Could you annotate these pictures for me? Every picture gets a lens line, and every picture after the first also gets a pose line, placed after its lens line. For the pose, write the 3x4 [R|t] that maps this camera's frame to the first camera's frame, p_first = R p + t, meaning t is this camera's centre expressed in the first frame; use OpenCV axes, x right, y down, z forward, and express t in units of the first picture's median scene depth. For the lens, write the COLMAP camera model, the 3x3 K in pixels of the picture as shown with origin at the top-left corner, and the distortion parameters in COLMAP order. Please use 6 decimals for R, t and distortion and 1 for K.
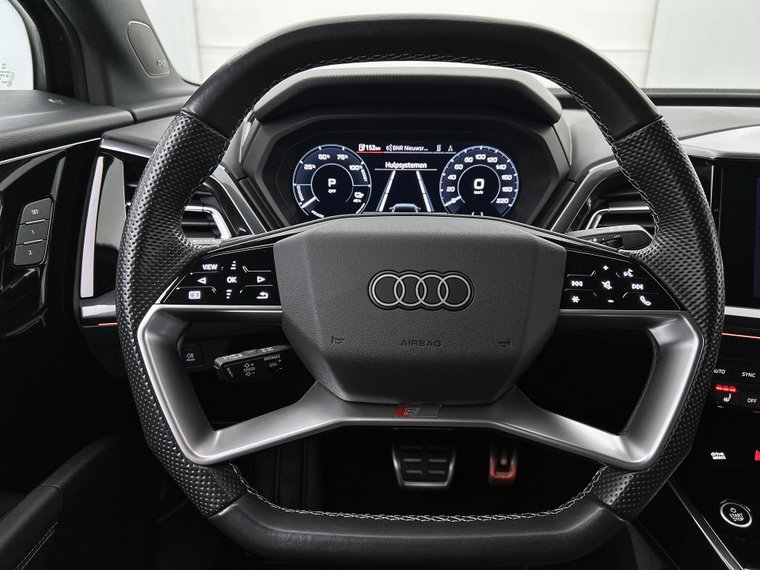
lens RADIAL K [[591.8, 0, 375.5], [0, 591.8, 301.8], [0, 0, 1]] dist [0.060886, -0.020587]
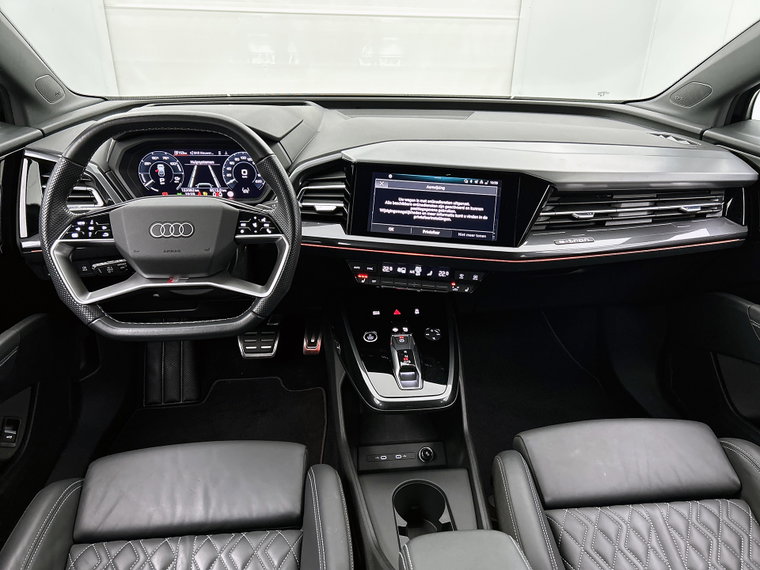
lens RADIAL K [[591.8, 0, 374.0], [0, 591.8, 287.9], [0, 0, 1]] dist [0.060886, -0.020587]
pose [[0.994605, -0.031983, 0.098681, 0.385329], [0.024075, 0.996479, 0.080317, 0.021672], [-0.100902, -0.077508, 0.991873, -0.913660]]
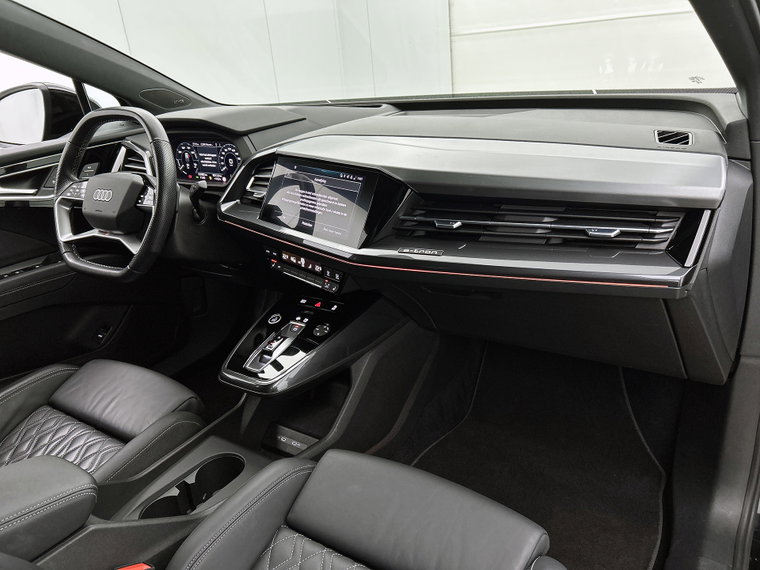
lens RADIAL K [[591.8, 0, 374.2], [0, 591.8, 290.3], [0, 0, 1]] dist [0.060886, -0.020587]
pose [[0.812211, 0.144619, -0.565154, 1.927668], [-0.117438, 0.989485, 0.084427, 0.024349], [0.571421, -0.002202, 0.820654, -0.502154]]
